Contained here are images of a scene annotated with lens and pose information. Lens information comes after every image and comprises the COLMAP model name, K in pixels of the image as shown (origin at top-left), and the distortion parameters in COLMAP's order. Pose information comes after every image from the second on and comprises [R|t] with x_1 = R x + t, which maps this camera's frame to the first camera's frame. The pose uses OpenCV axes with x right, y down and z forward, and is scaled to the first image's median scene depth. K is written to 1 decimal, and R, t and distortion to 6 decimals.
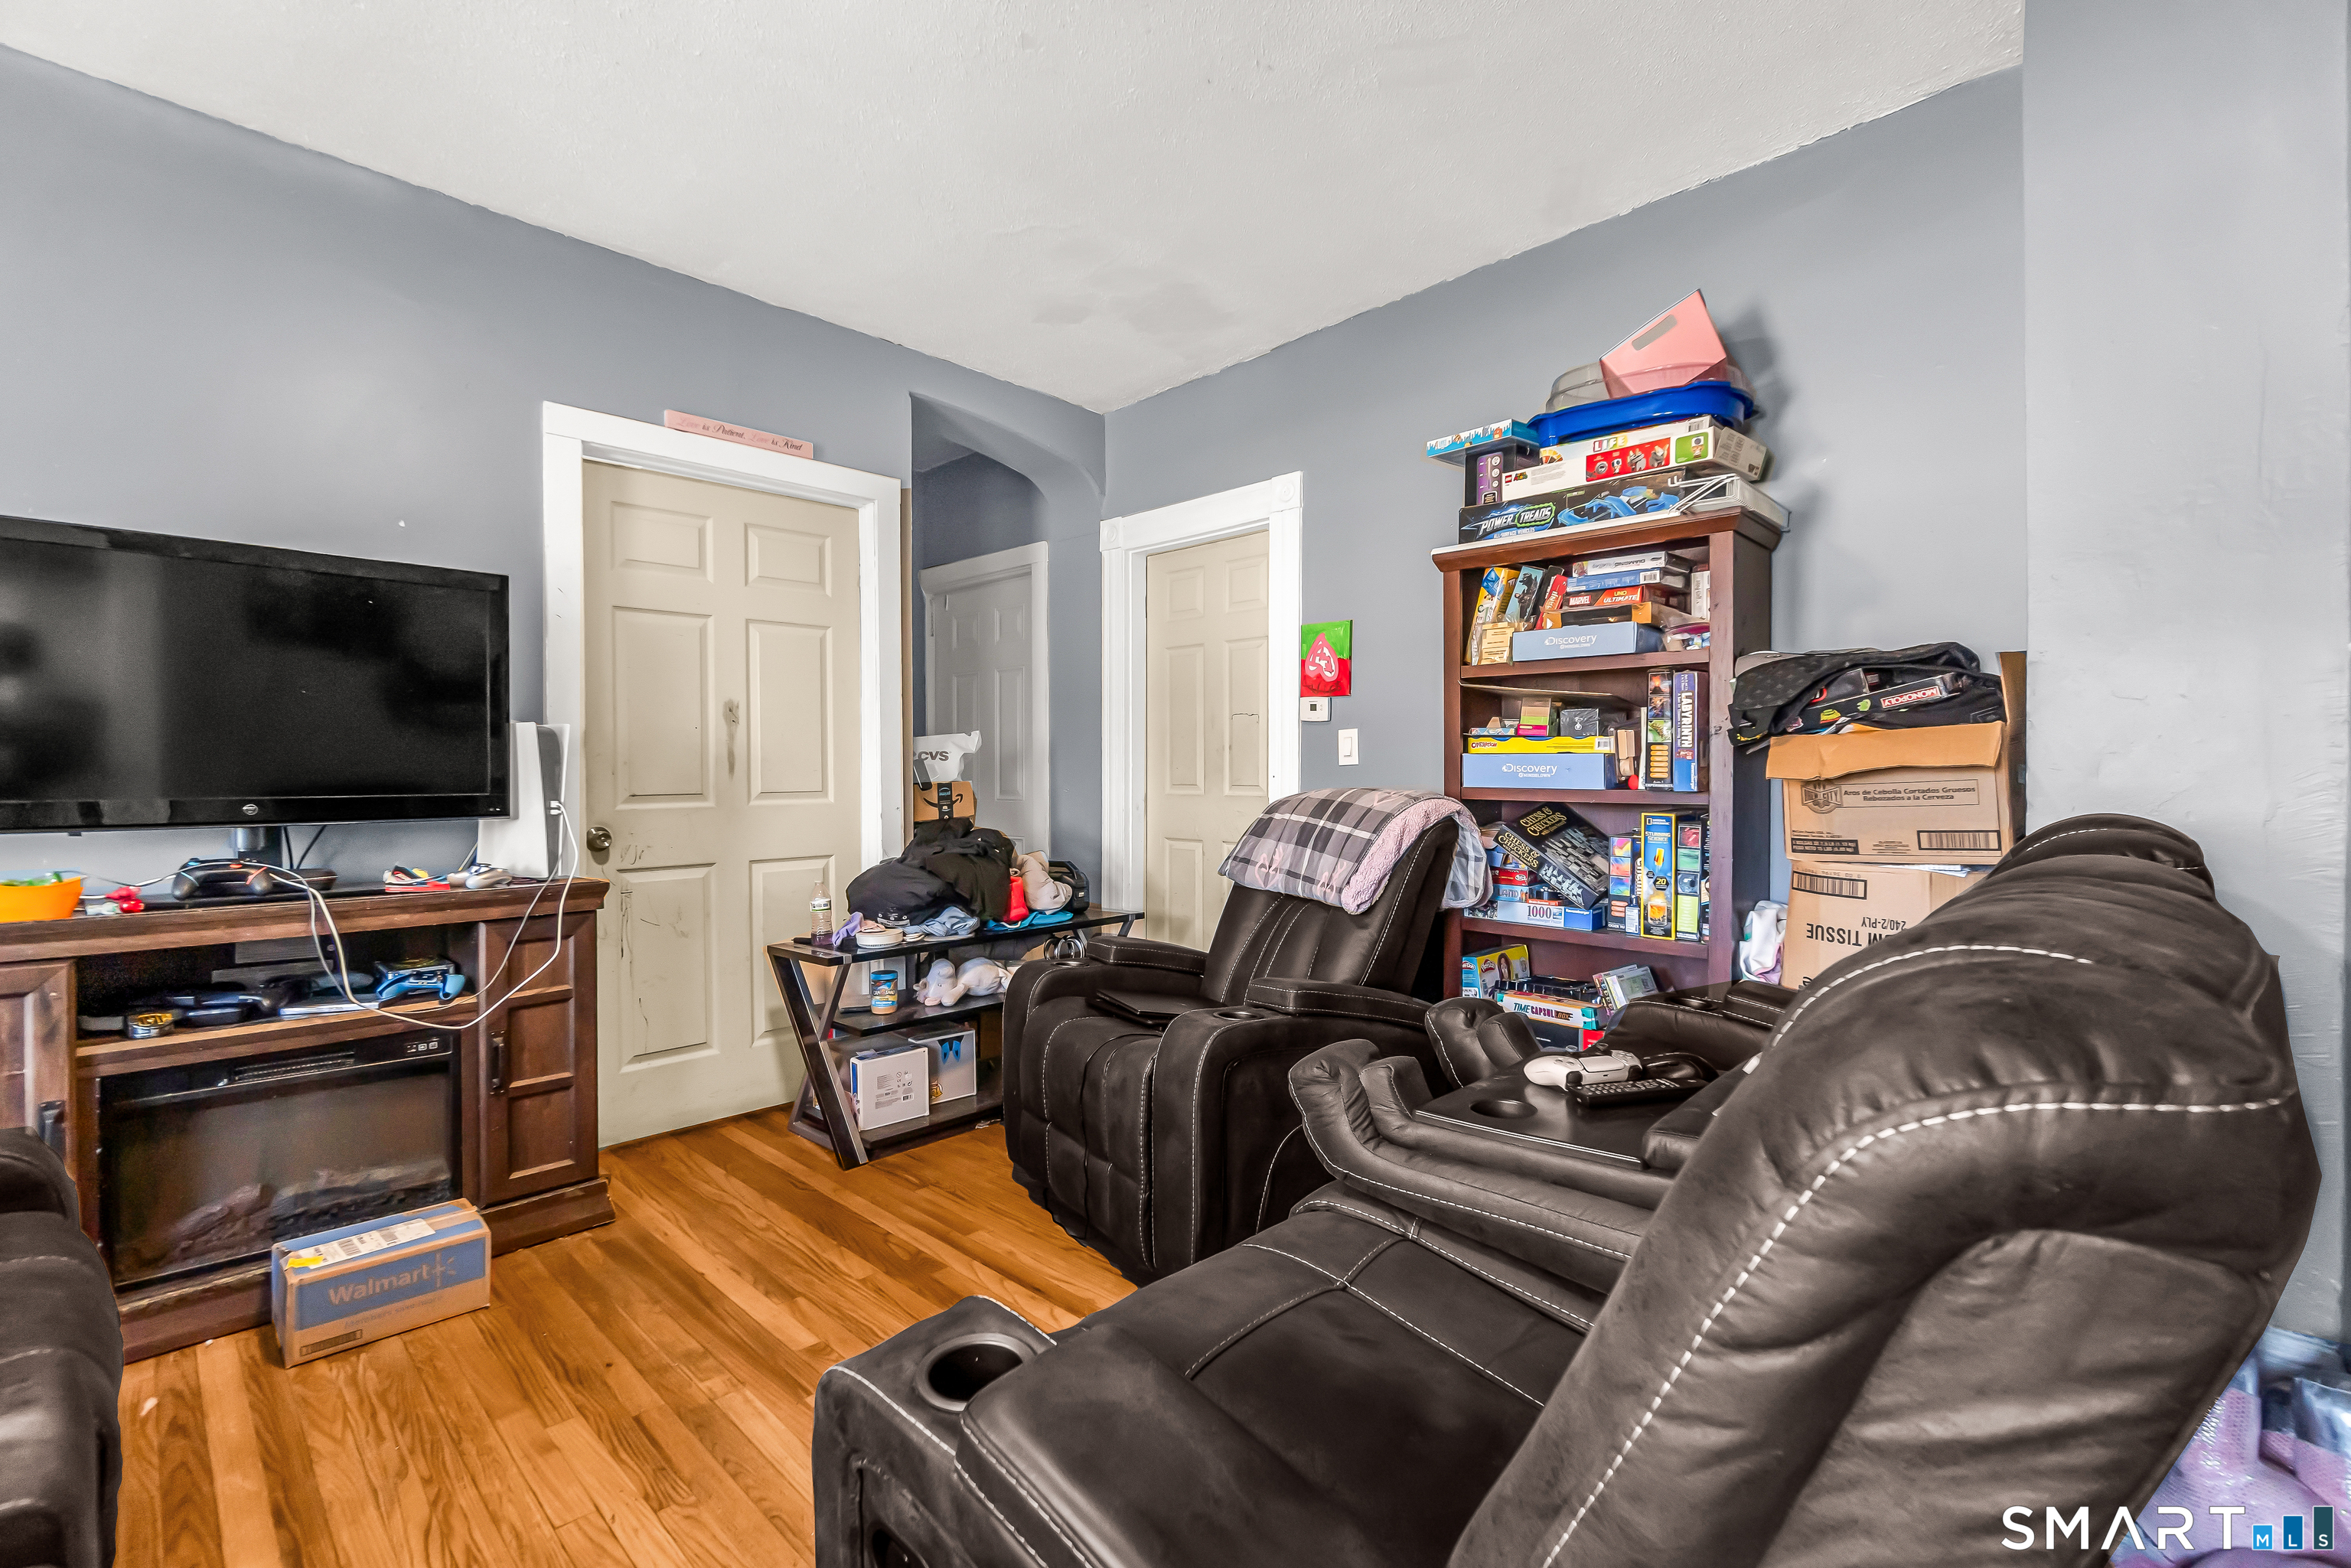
lens RADIAL K [[1034.9, 0, 1166.9], [0, 1034.9, 775.4], [0, 0, 1]] dist [0.001447, 0.000069]
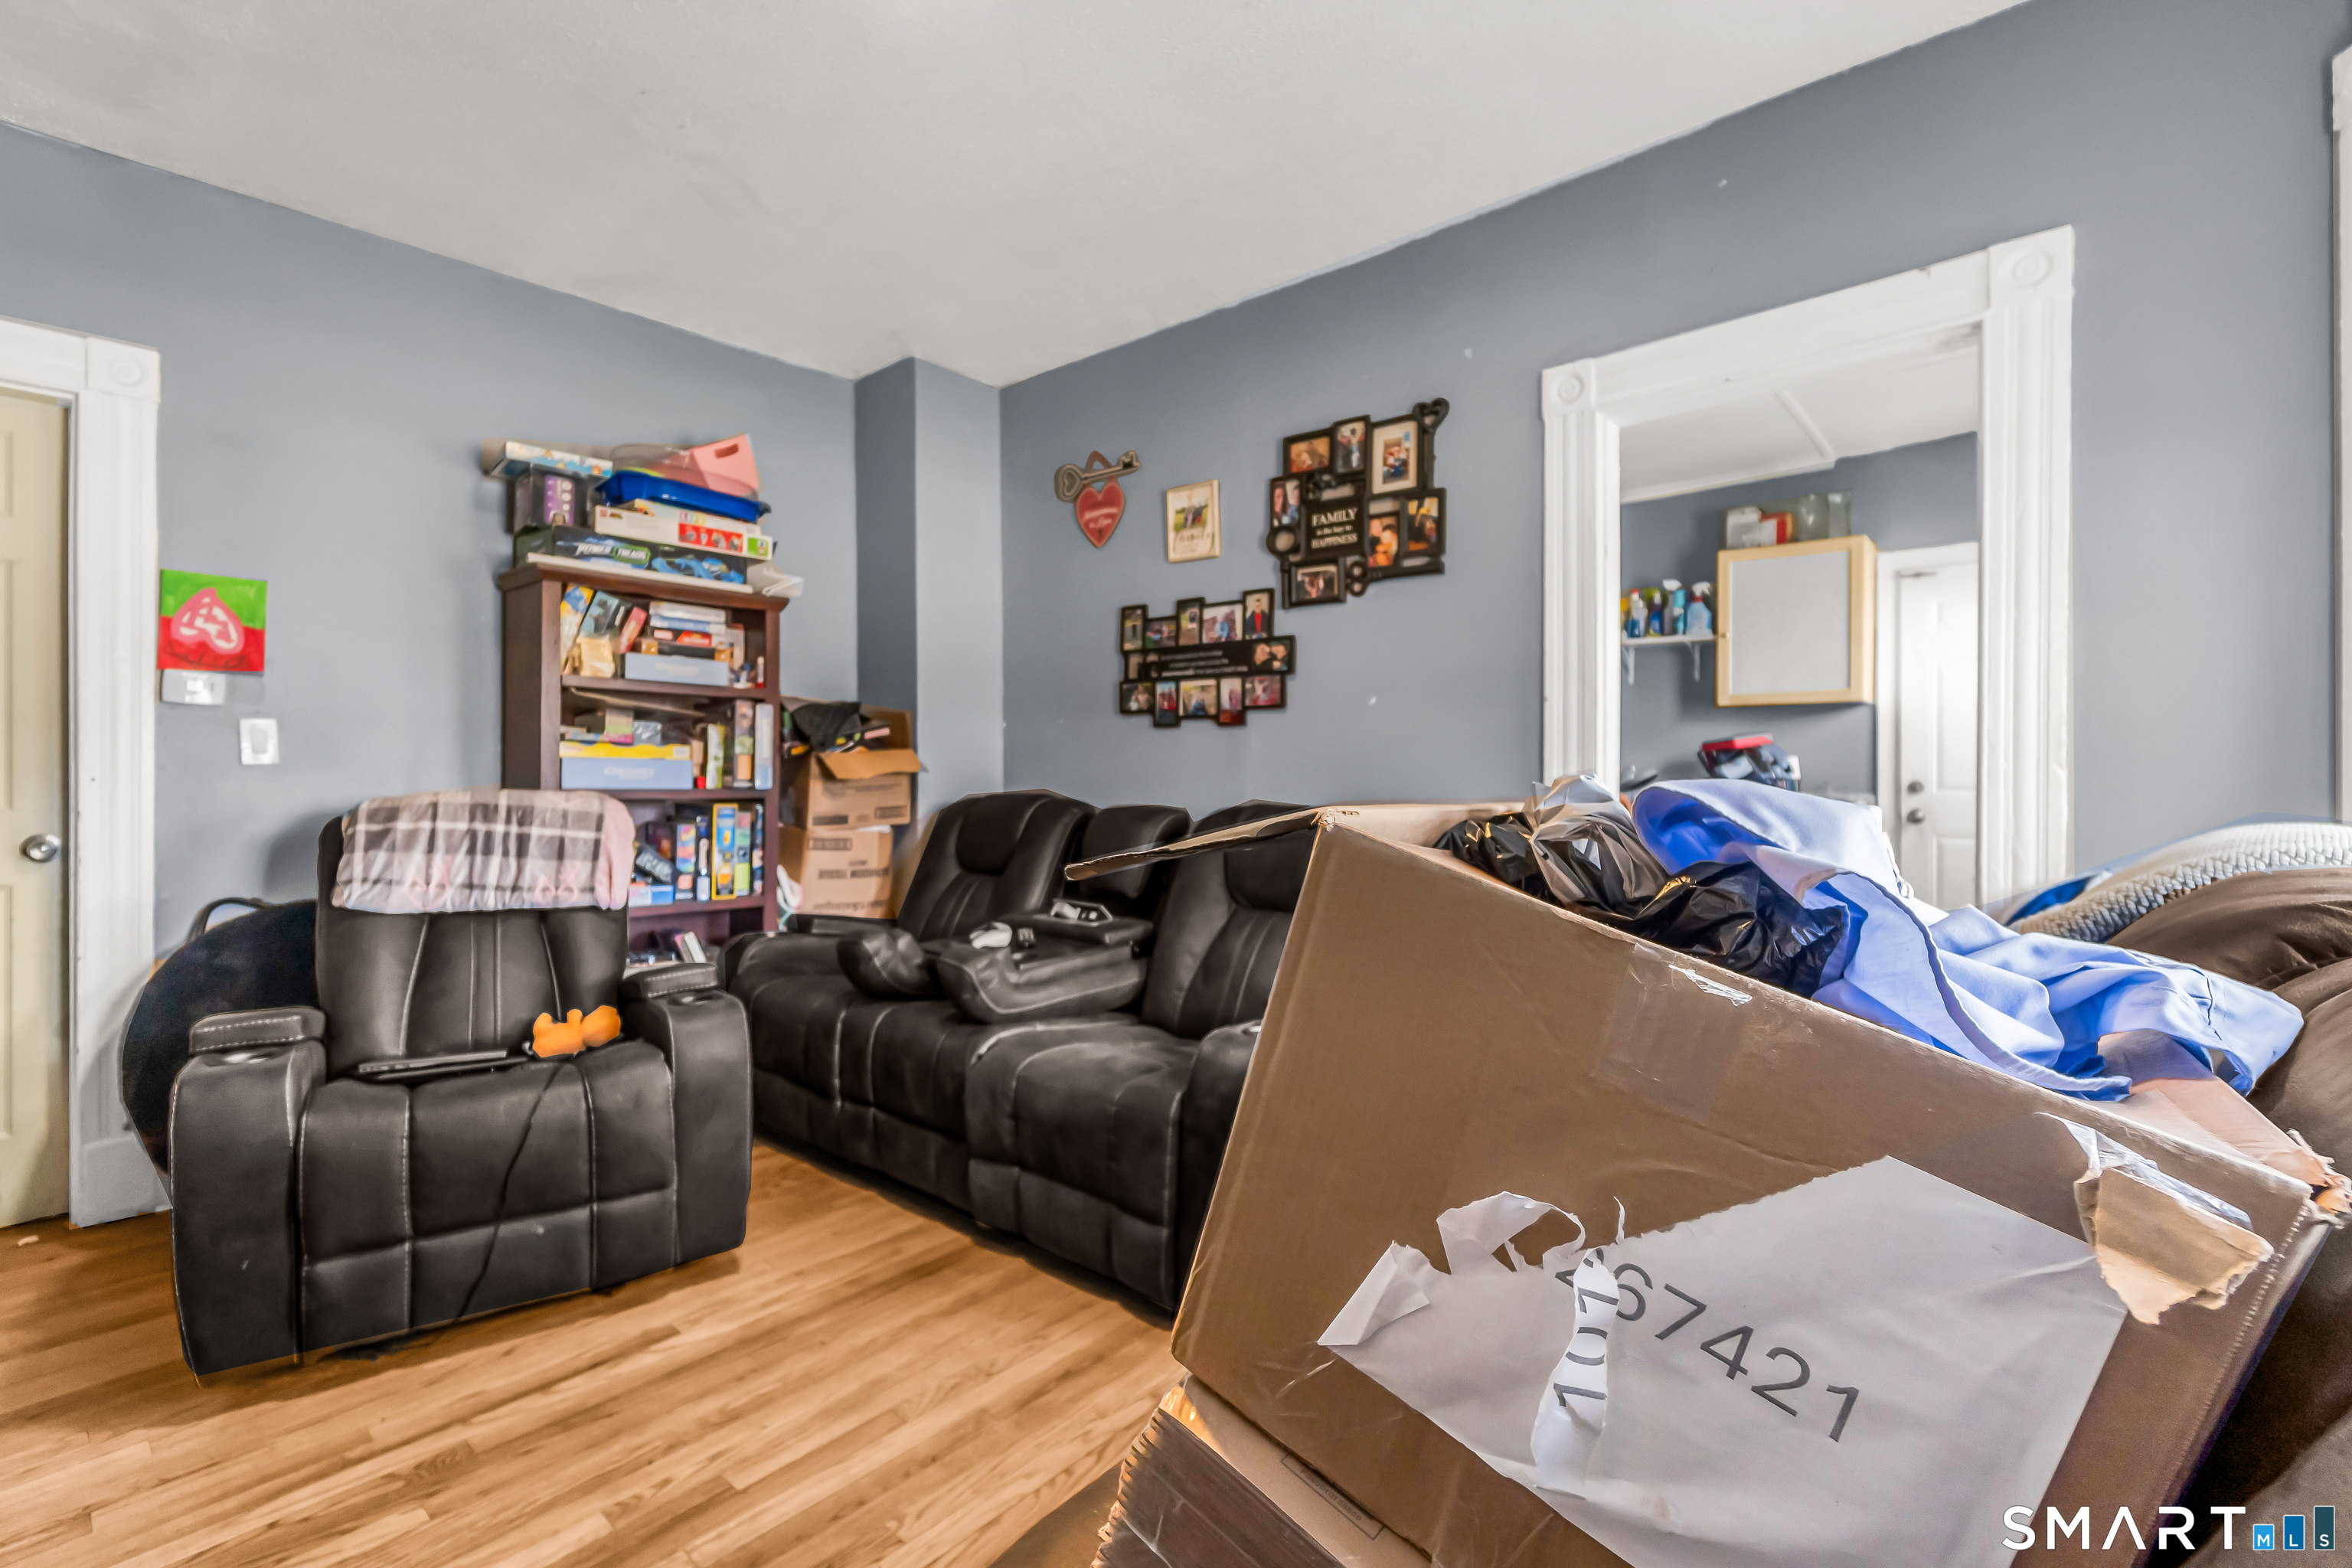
lens RADIAL K [[1035.3, 0, 1167.4], [0, 1035.3, 775.4], [0, 0, 1]] dist [0.001447, 0.000069]
pose [[-0.065198, 0.002682, 0.997869, -0.857884], [0.001077, 0.999996, -0.002617, 0.001619], [-0.997872, 0.000904, -0.065200, 0.478688]]
